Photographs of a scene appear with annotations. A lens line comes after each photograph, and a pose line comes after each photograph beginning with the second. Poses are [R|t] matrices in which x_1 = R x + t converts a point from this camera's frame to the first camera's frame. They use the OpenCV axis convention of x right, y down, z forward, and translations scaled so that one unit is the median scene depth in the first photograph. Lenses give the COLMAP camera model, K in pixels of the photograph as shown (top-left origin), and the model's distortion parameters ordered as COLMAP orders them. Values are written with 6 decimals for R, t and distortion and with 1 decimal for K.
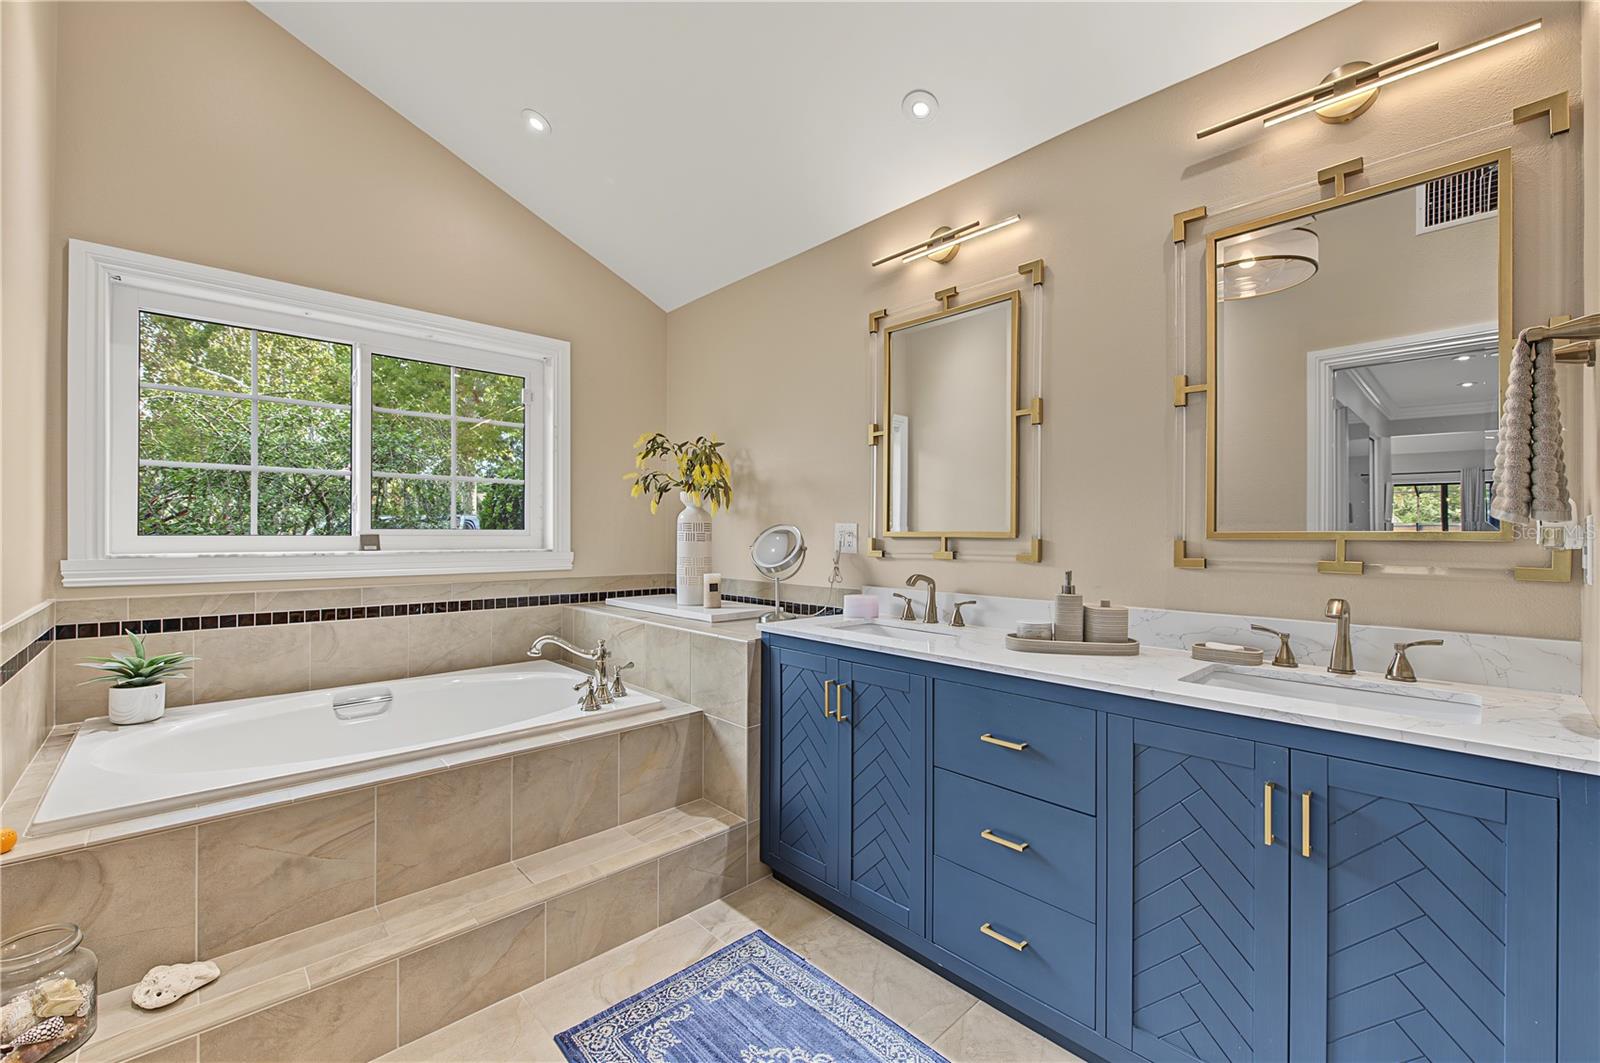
lens RADIAL K [[663.4, 0, 782.6], [0, 663.4, 533.2], [0, 0, 1]] dist [-0.002041, -0.001709]
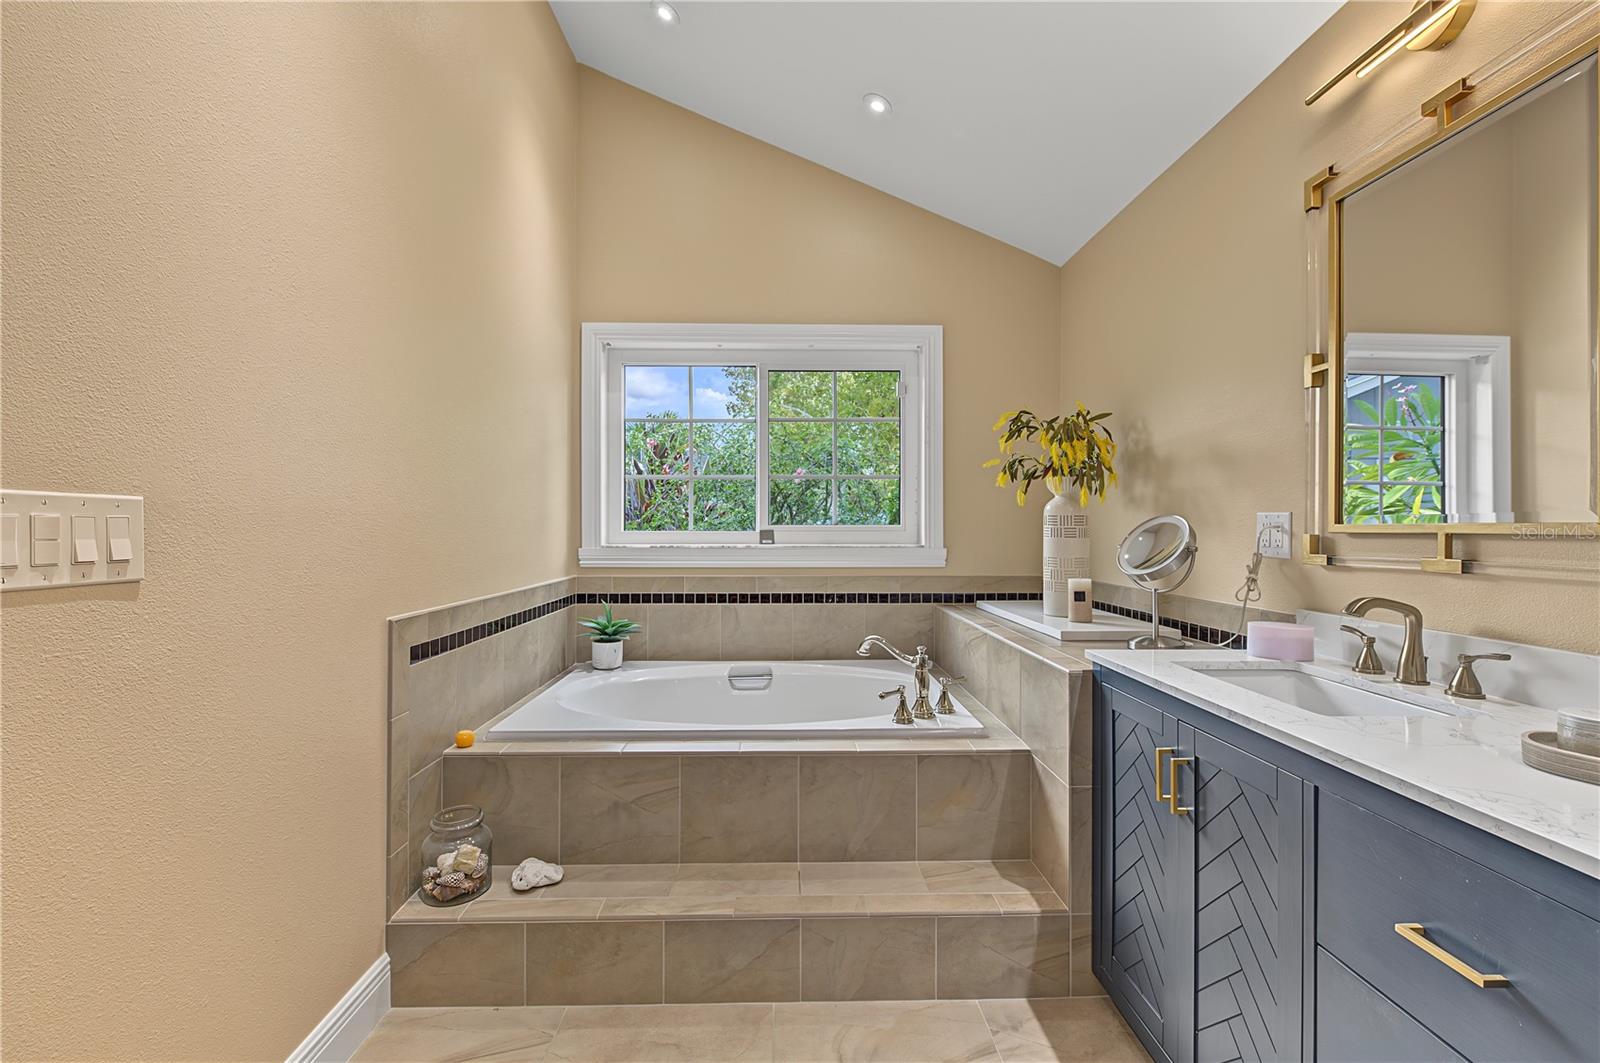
lens RADIAL K [[663.4, 0, 792.4], [0, 663.4, 527.6], [0, 0, 1]] dist [-0.002041, -0.001709]
pose [[0.749047, -0.003423, -0.662508, 0.206004], [0.002471, 0.999994, -0.002373, 0.001140], [0.662512, 0.000141, 0.749051, 0.225073]]
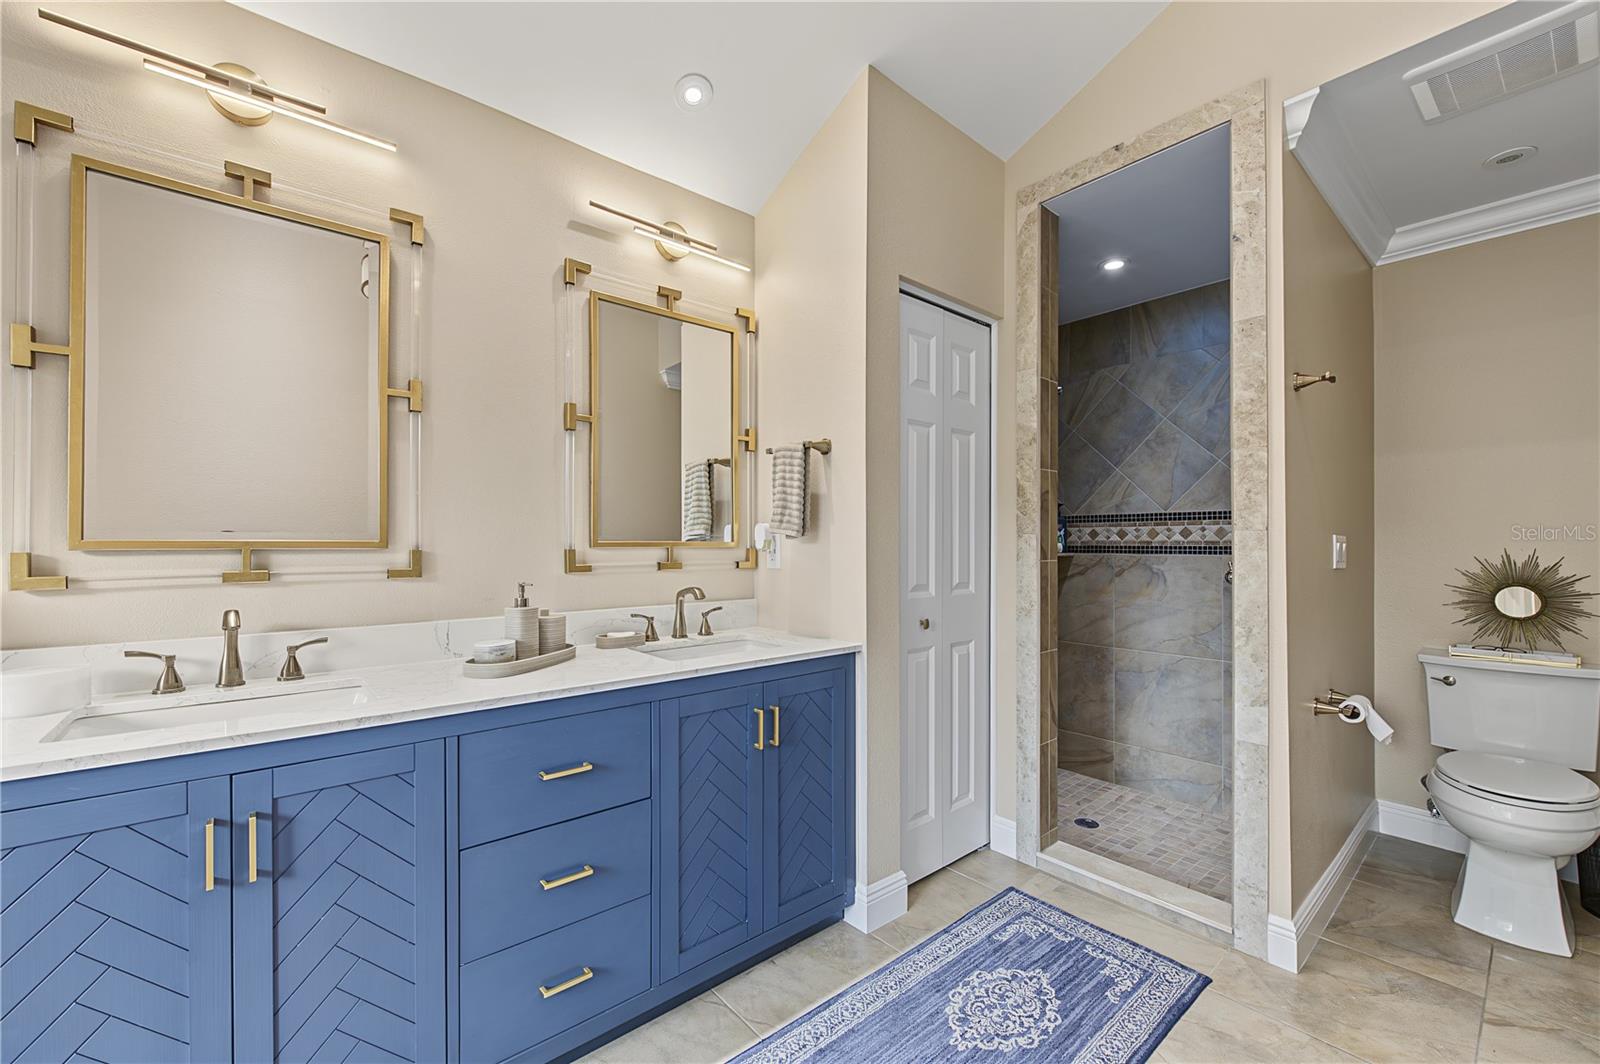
lens RADIAL K [[671.4, 0, 809.8], [0, 671.4, 538.7], [0, 0, 1]] dist [-0.003662, -0.001165]
pose [[0.000572, 0.005039, 0.999987, -0.415838], [0.000007, 0.999987, -0.005039, -0.000861], [-1.000000, 0.000010, 0.000572, 0.462331]]
